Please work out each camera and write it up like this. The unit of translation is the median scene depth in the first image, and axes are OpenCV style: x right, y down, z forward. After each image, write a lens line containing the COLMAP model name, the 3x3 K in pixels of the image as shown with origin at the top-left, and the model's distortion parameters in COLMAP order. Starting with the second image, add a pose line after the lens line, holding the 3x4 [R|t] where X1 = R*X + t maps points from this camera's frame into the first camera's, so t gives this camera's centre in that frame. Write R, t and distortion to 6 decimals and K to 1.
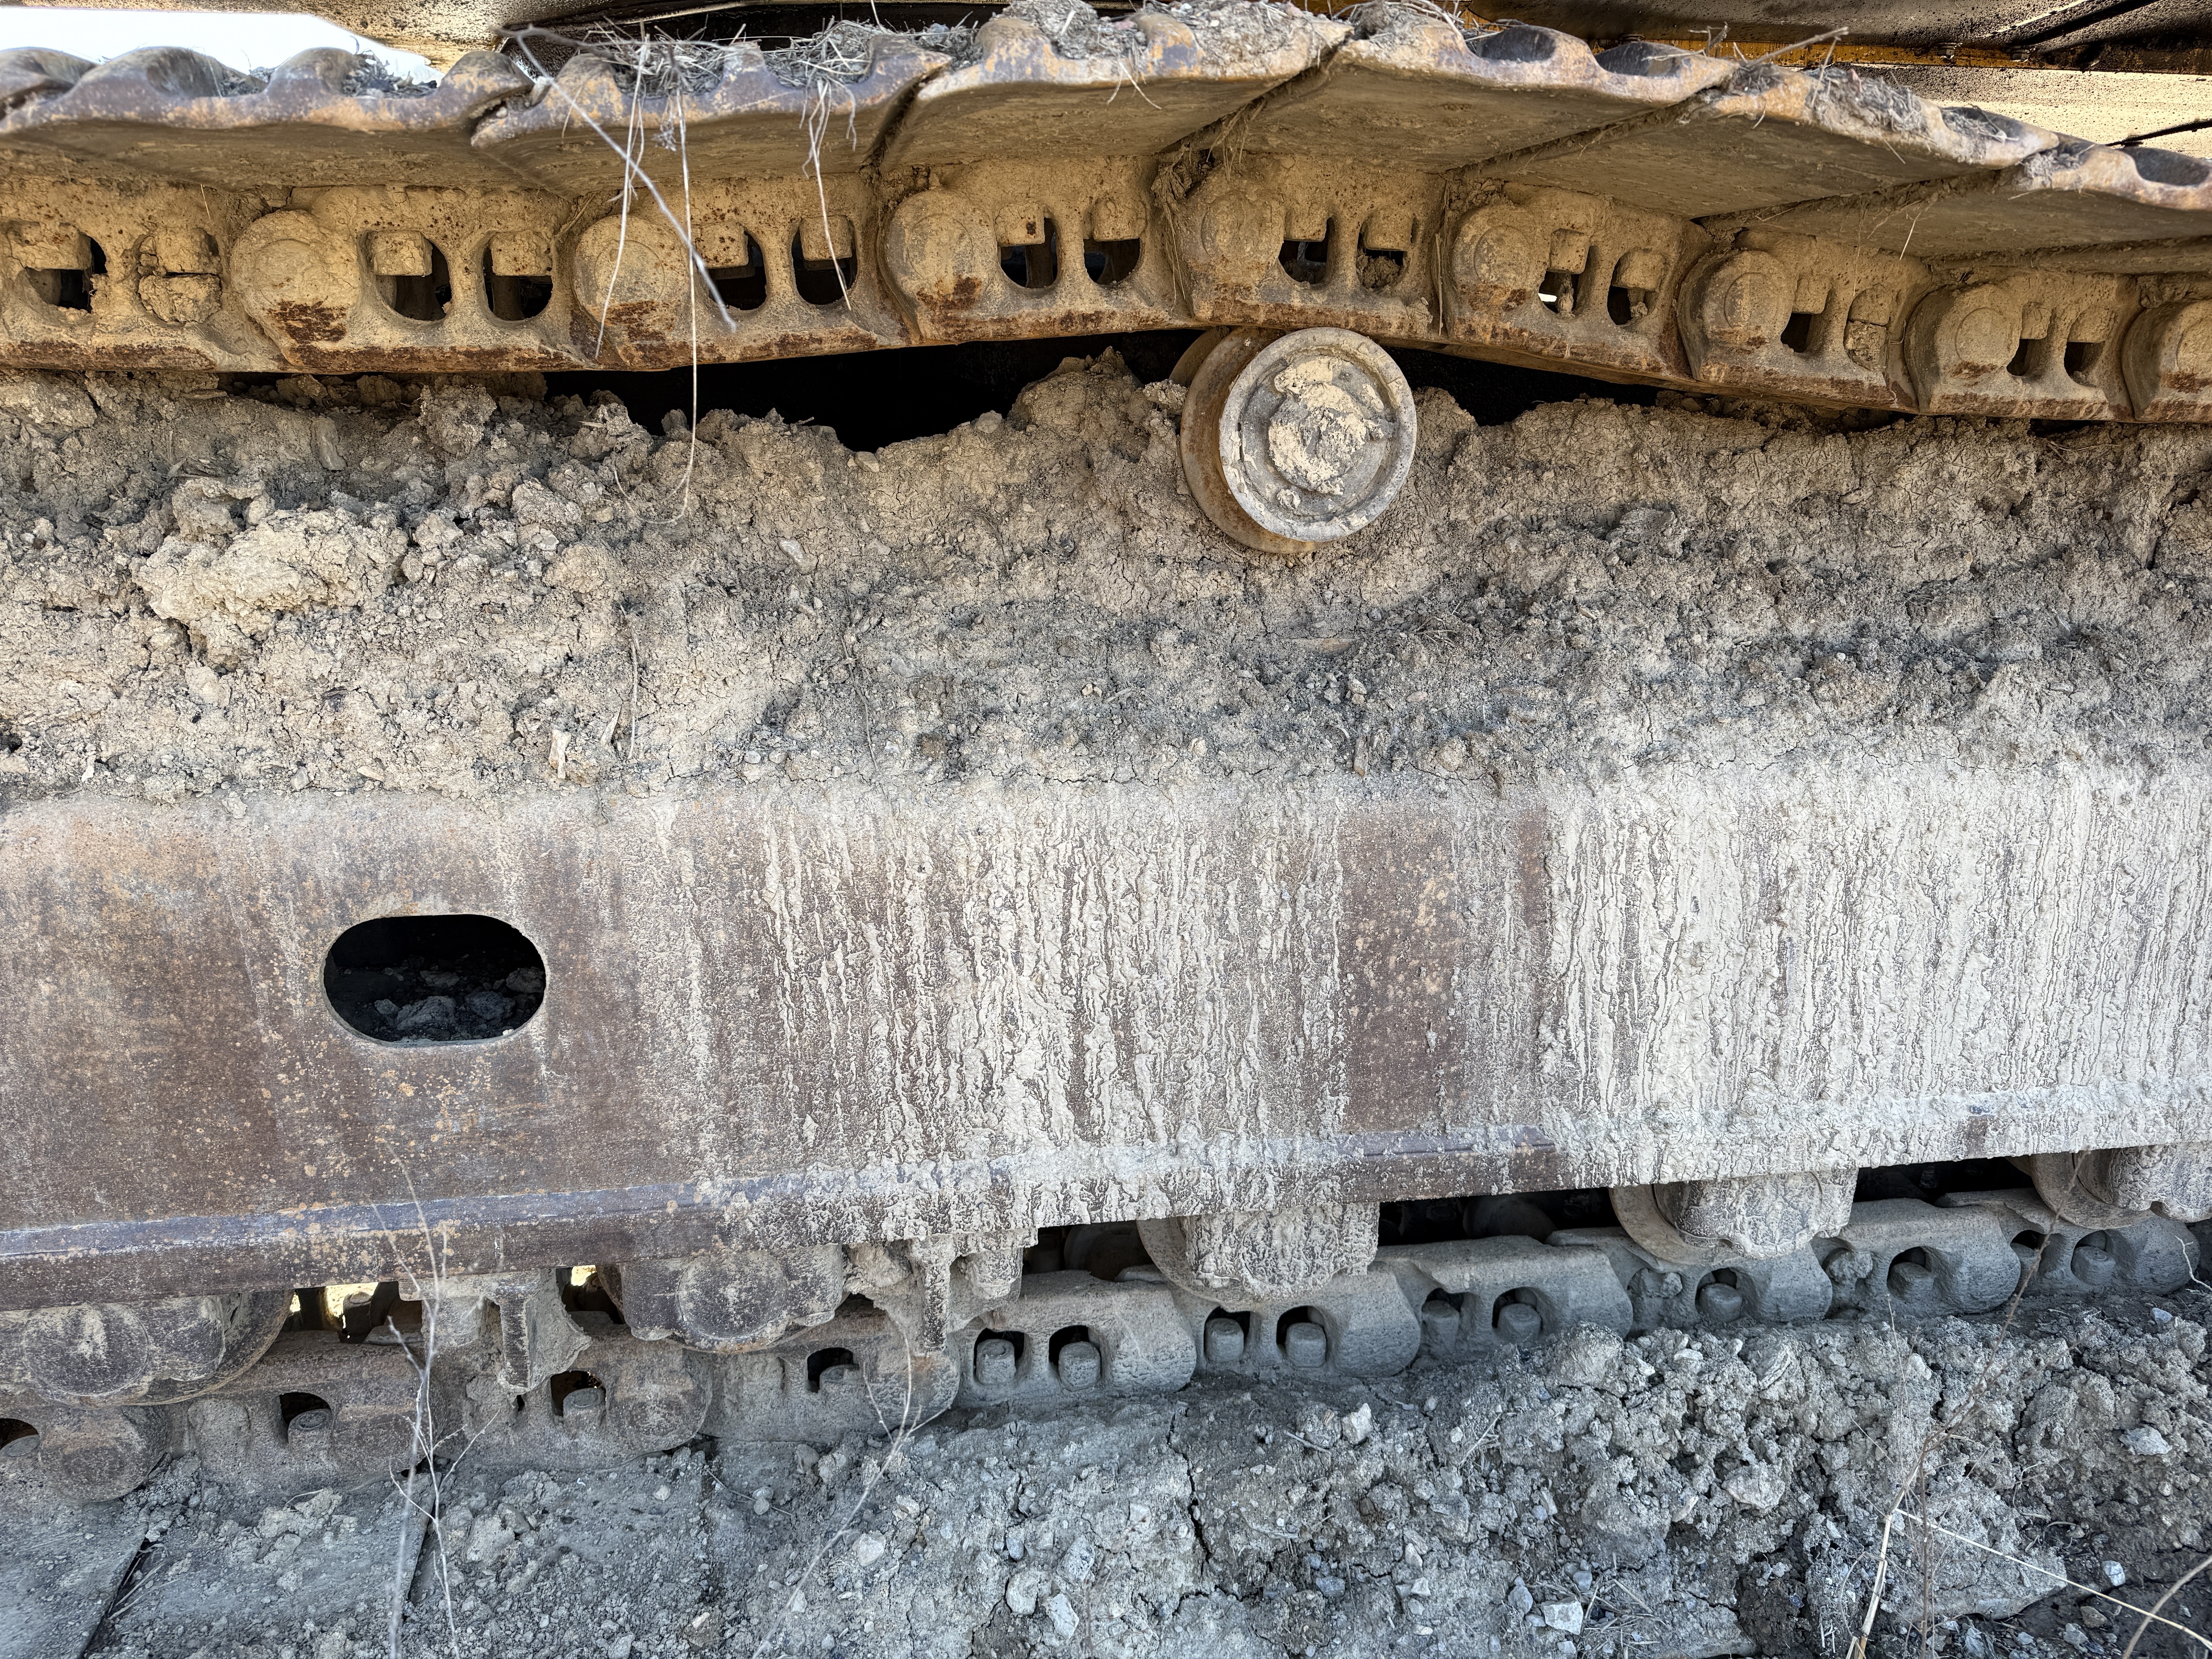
lens RADIAL K [[1470.3, 0, 1106.0], [0, 1470.3, 829.5], [0, 0, 1]] dist [0.115016, -0.204187]
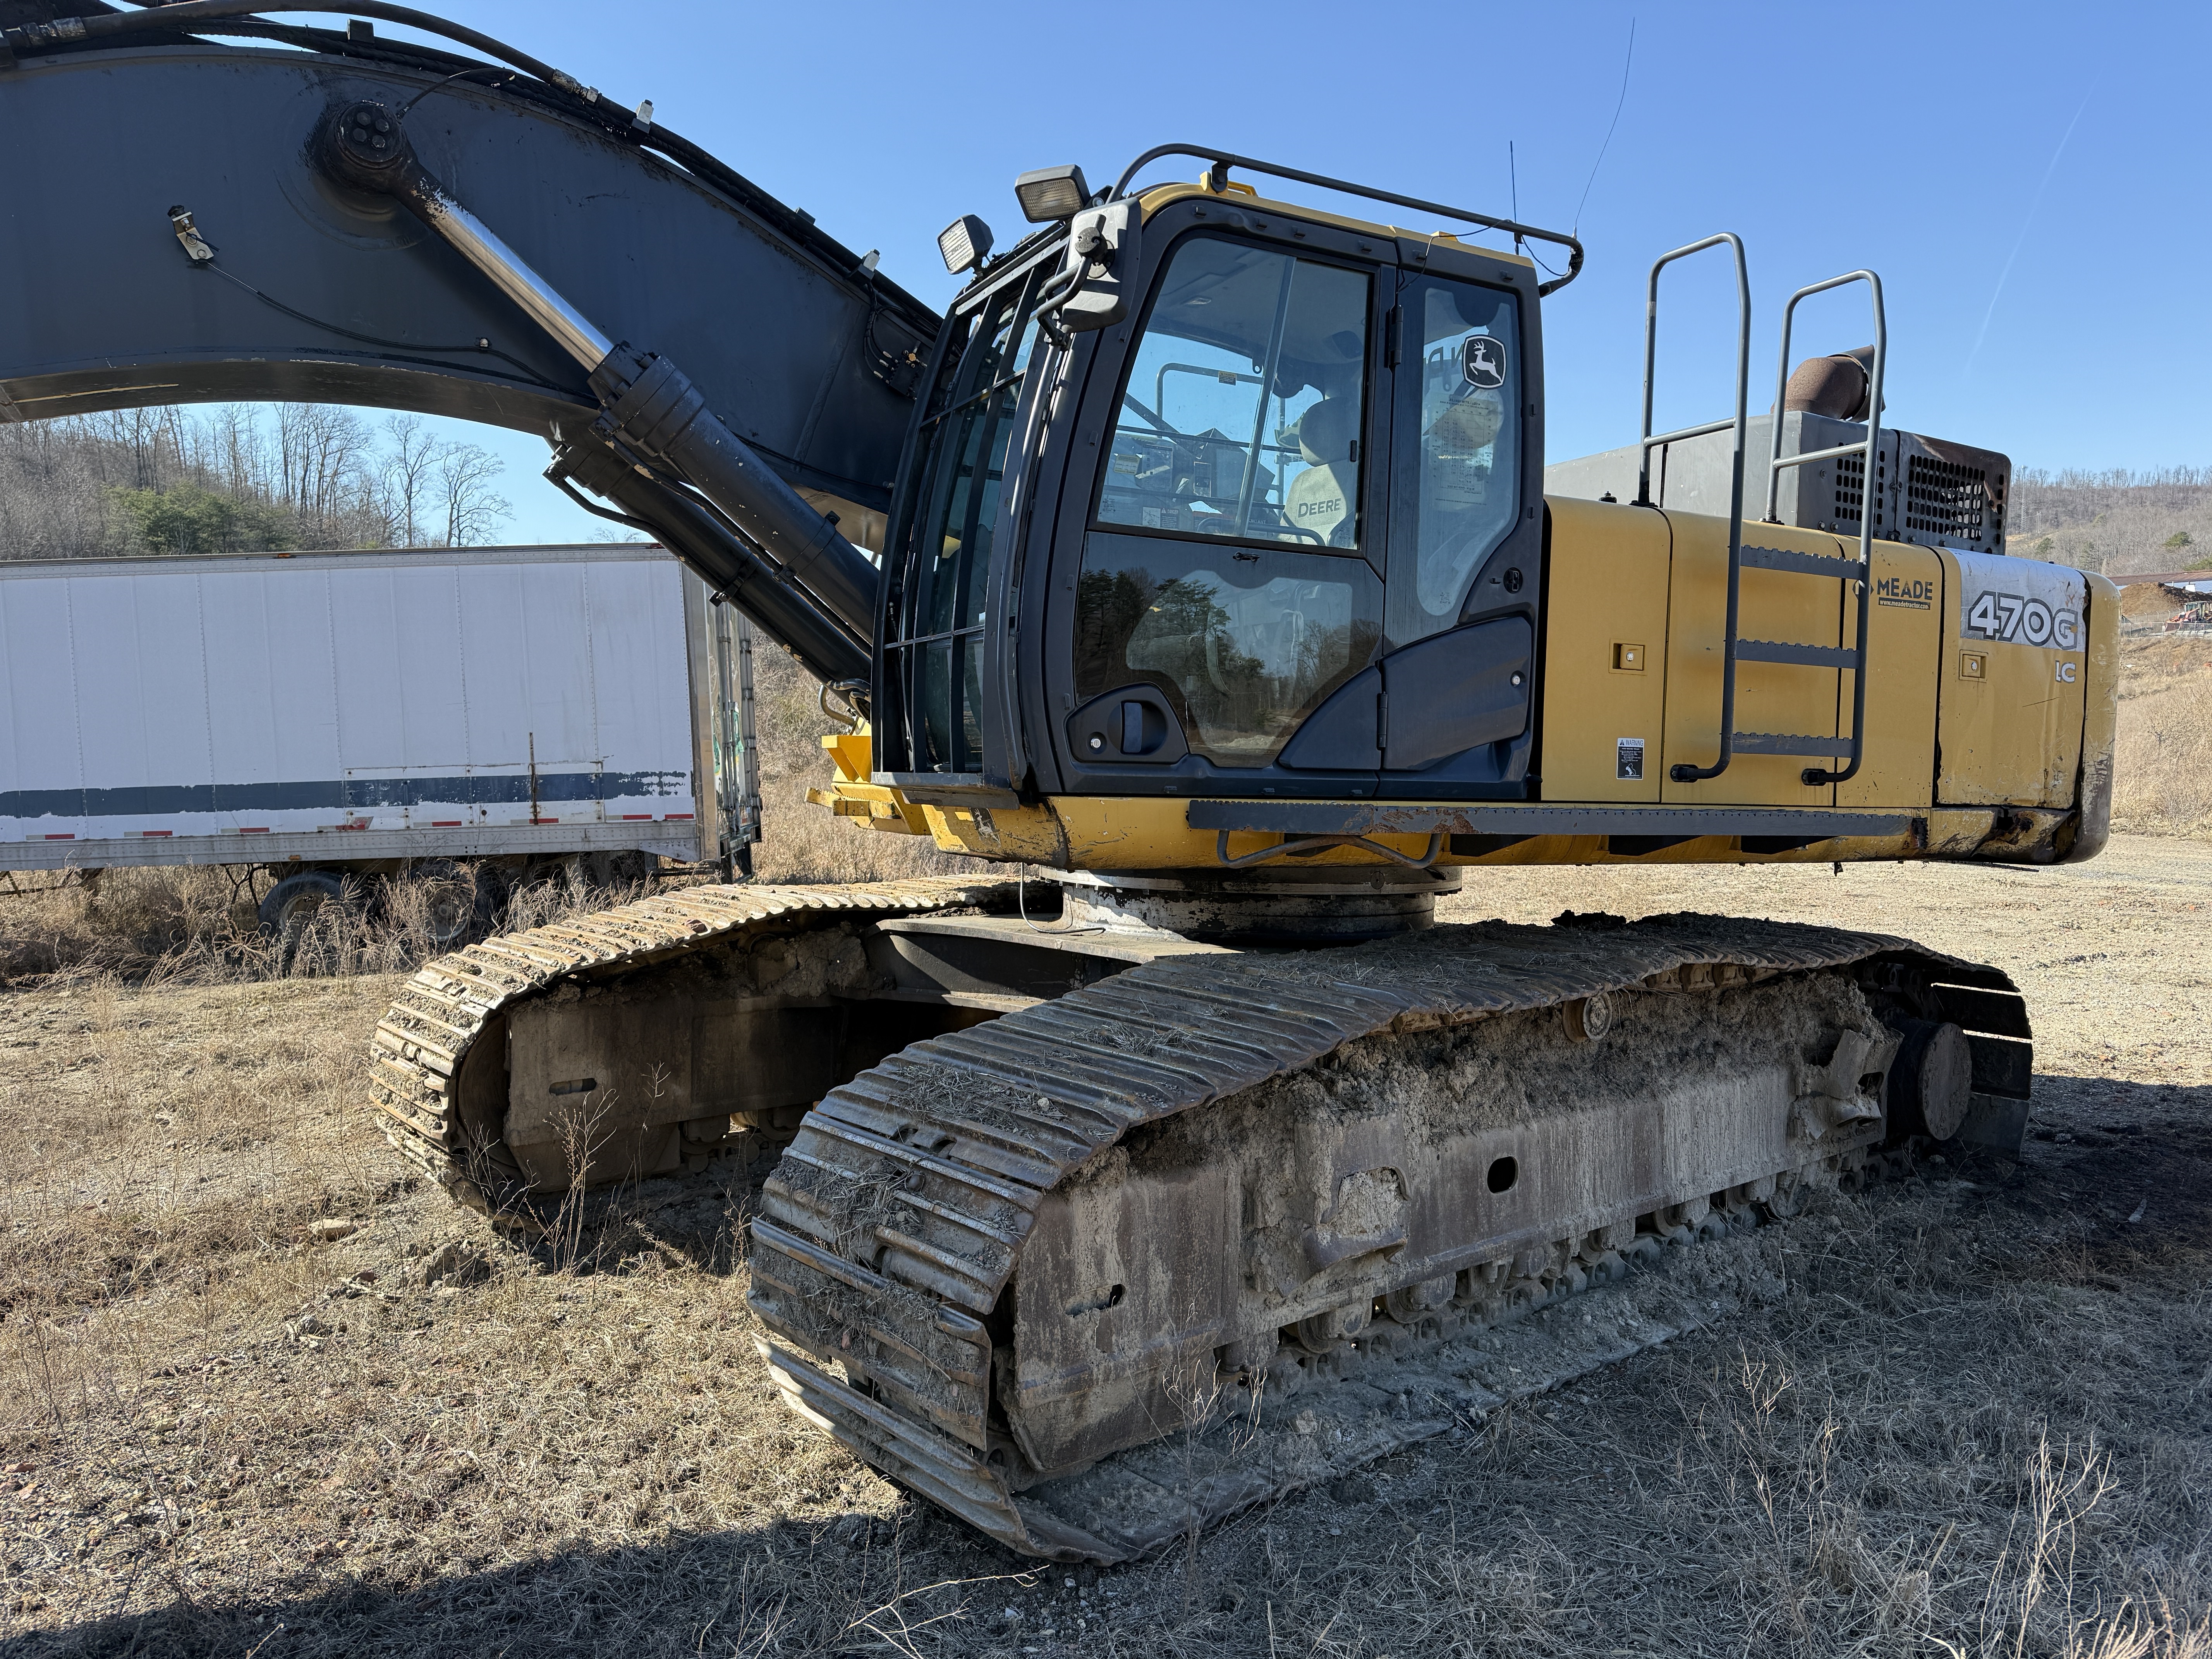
lens RADIAL K [[1470.3, 0, 1106.0], [0, 1470.3, 829.5], [0, 0, 1]] dist [0.115016, -0.204187]
pose [[0.875544, -0.022689, 0.482605, -2.912053], [0.130352, 0.972947, -0.190744, -0.160221], [-0.465221, 0.229914, 0.854815, -1.893753]]
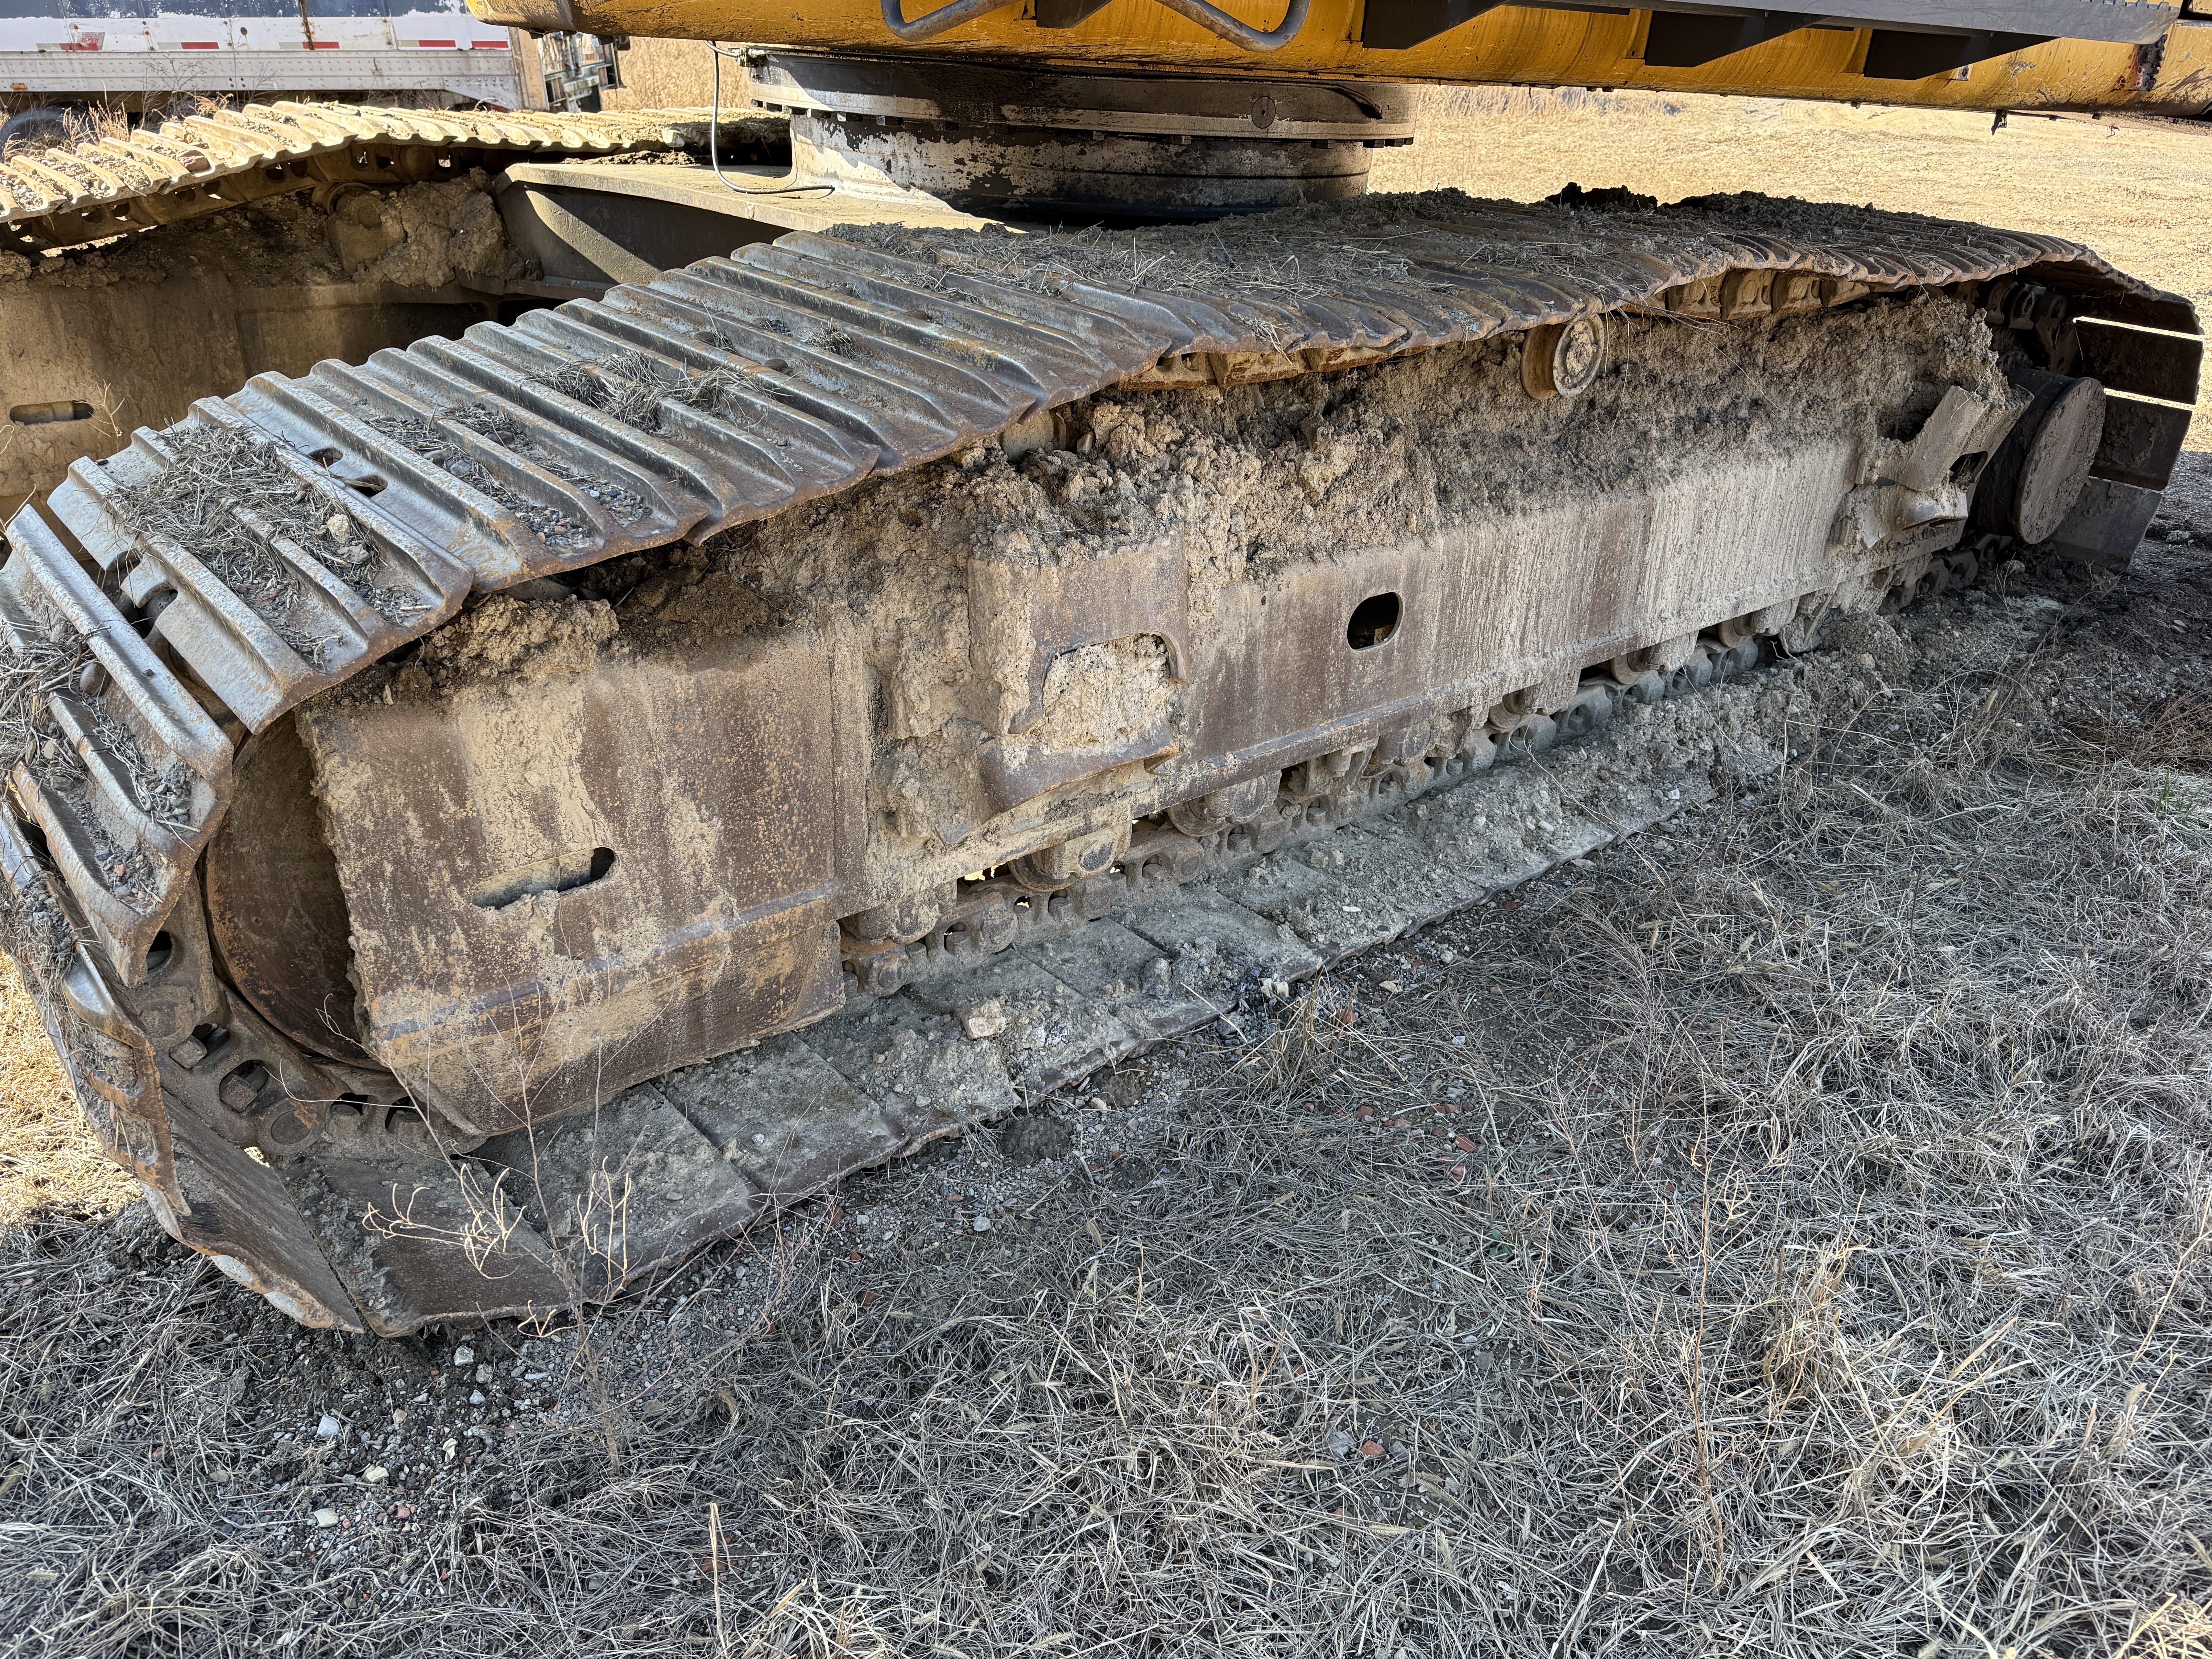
lens RADIAL K [[1502.4, 0, 1106.0], [0, 1502.4, 829.5], [0, 0, 1]] dist [0.032590, -0.036516]
pose [[0.875410, -0.204480, 0.438002, -1.786041], [0.100396, 0.963274, 0.249045, -0.209495], [-0.472841, -0.174043, 0.863789, -0.910974]]
